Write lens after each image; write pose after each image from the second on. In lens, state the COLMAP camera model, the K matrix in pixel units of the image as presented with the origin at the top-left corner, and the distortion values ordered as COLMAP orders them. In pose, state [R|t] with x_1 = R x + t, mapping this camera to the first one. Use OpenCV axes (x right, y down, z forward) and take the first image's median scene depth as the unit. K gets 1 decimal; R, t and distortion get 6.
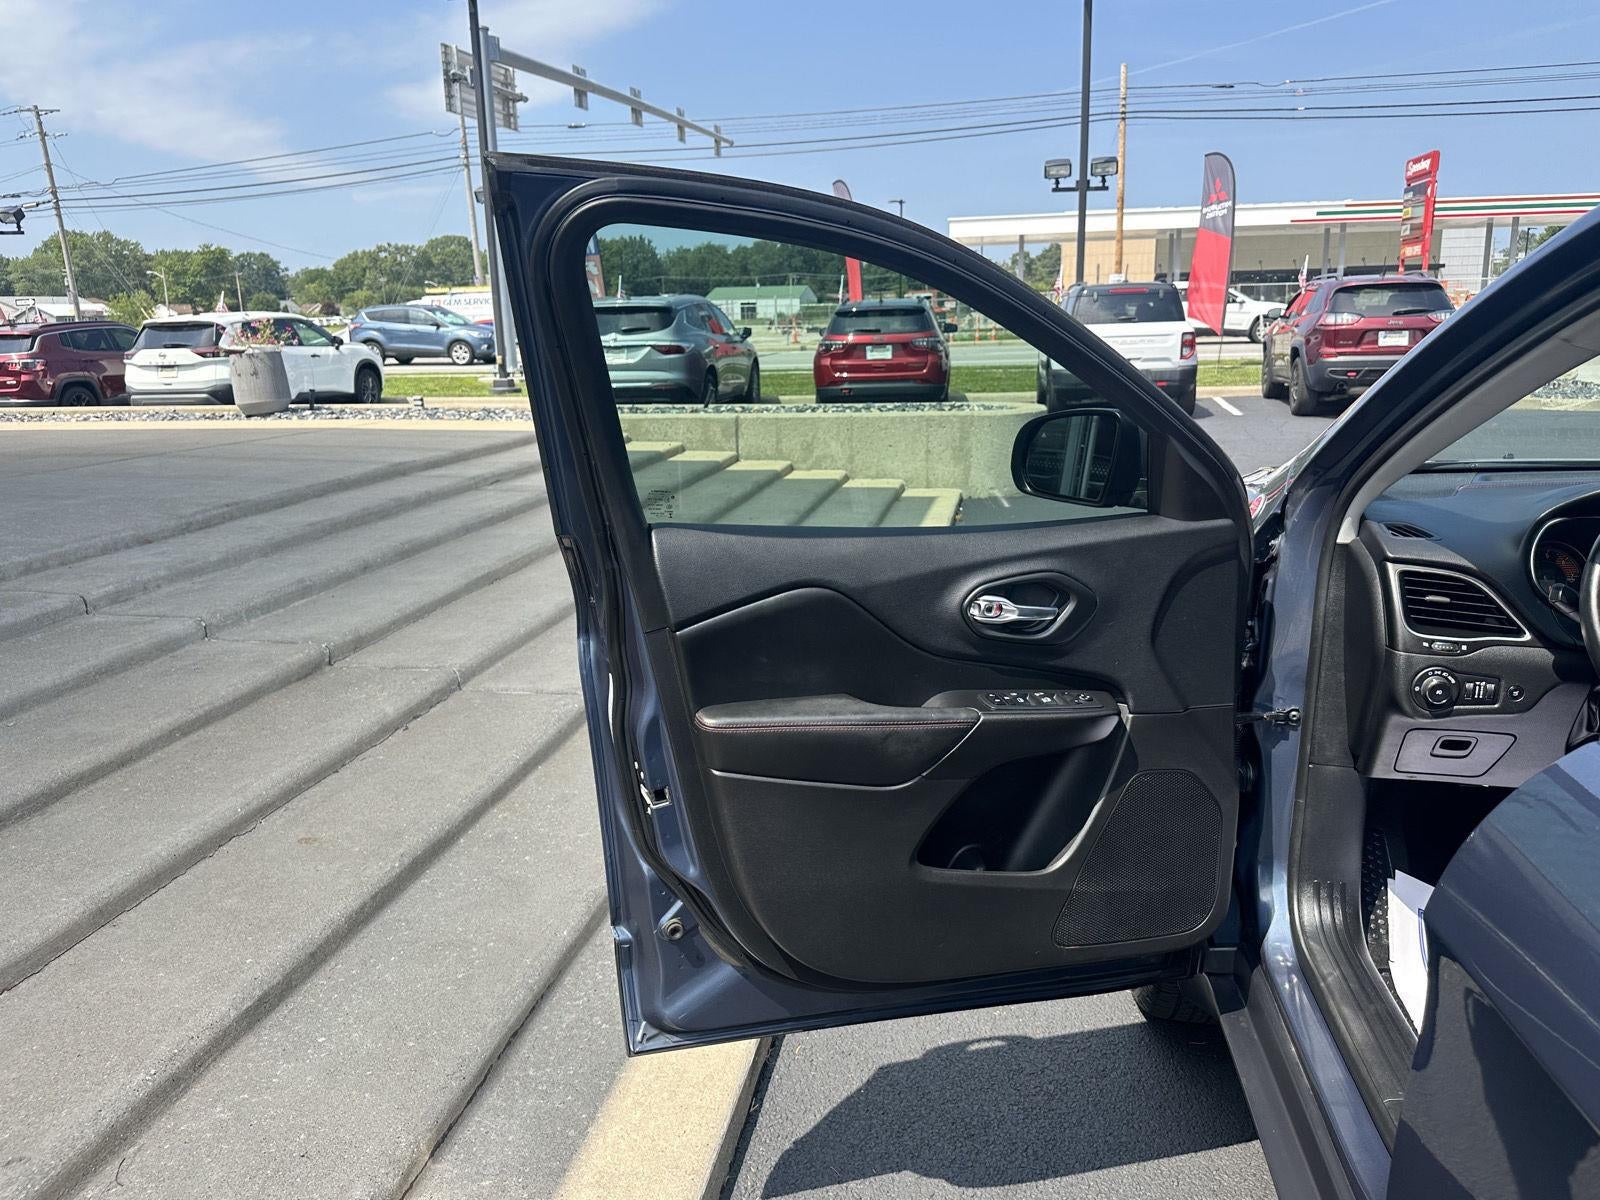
lens RADIAL K [[1175.7, 0, 838.2], [0, 1175.7, 601.2], [0, 0, 1]] dist [0.232128, -0.470949]
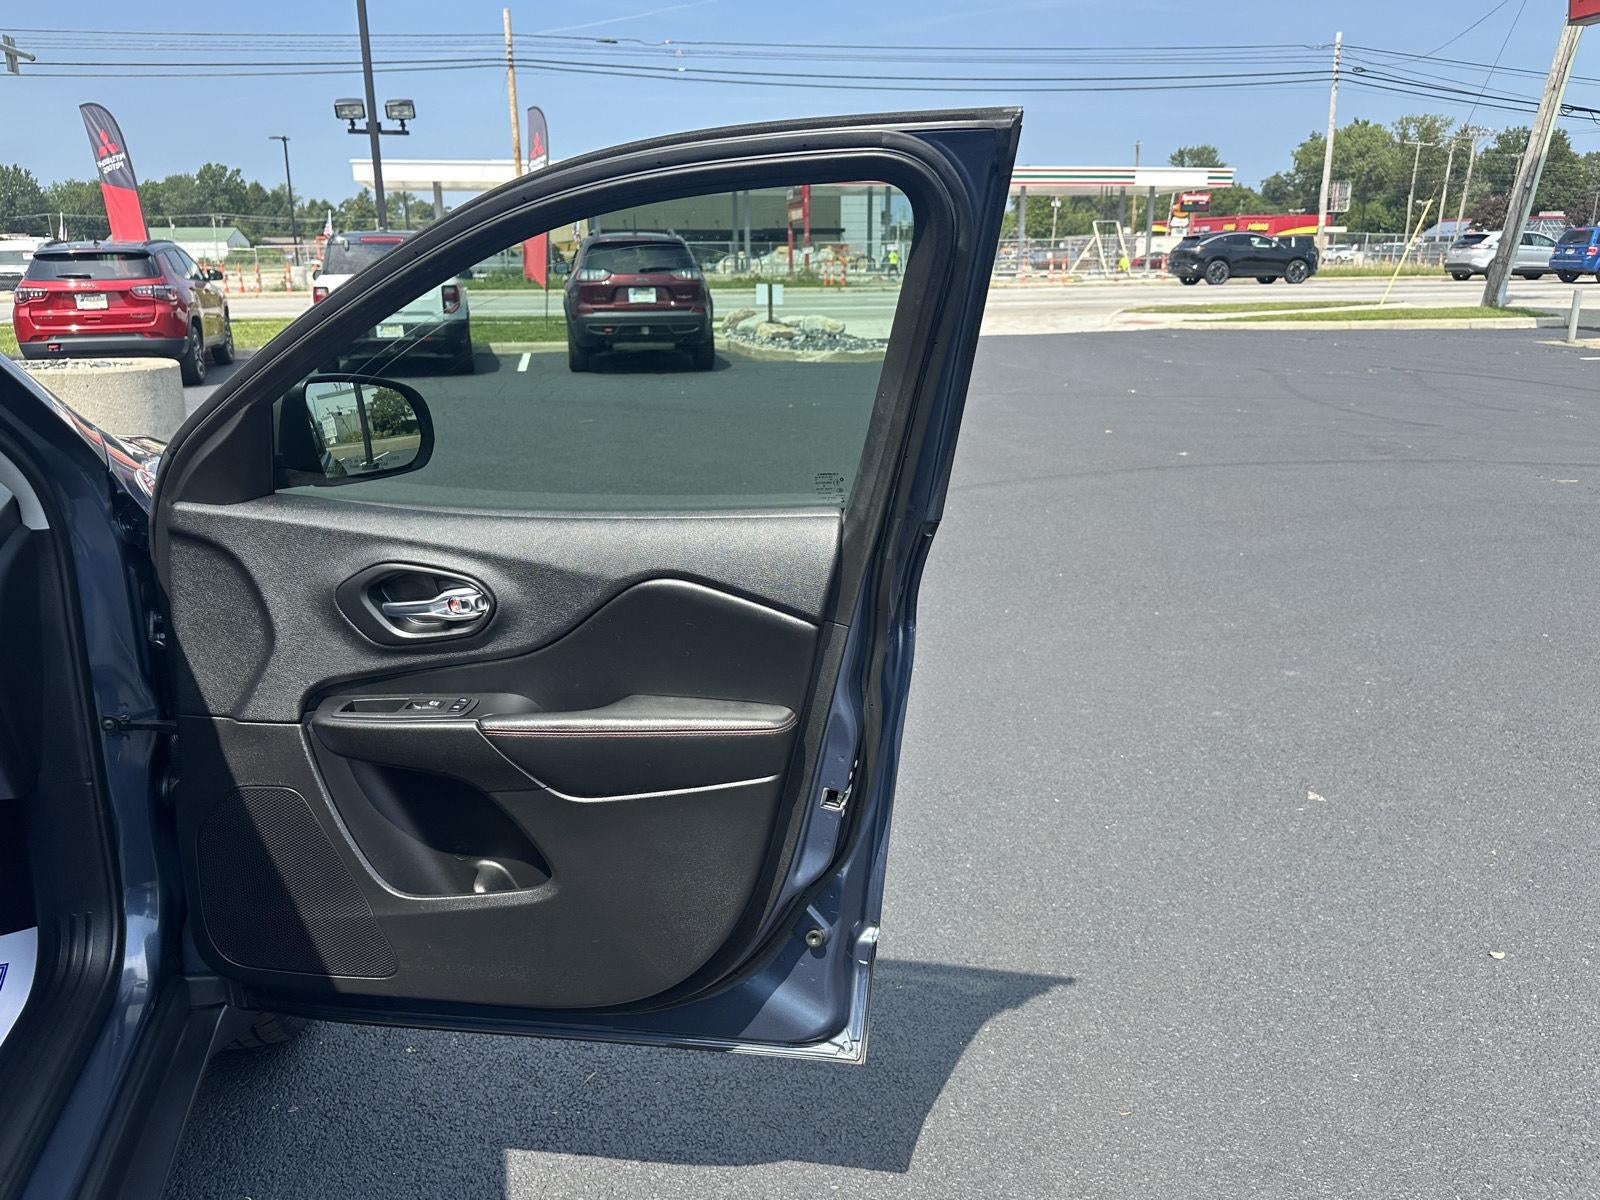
lens RADIAL K [[1206.0, 0, 800.6], [0, 1206.0, 621.7], [0, 0, 1]] dist [0.004184, -0.007931]
pose [[0.921506, -0.094251, 0.376754, 0.140247], [0.075081, 0.995038, 0.065285, 0.002981], [-0.381038, -0.031873, 0.924010, -0.012896]]
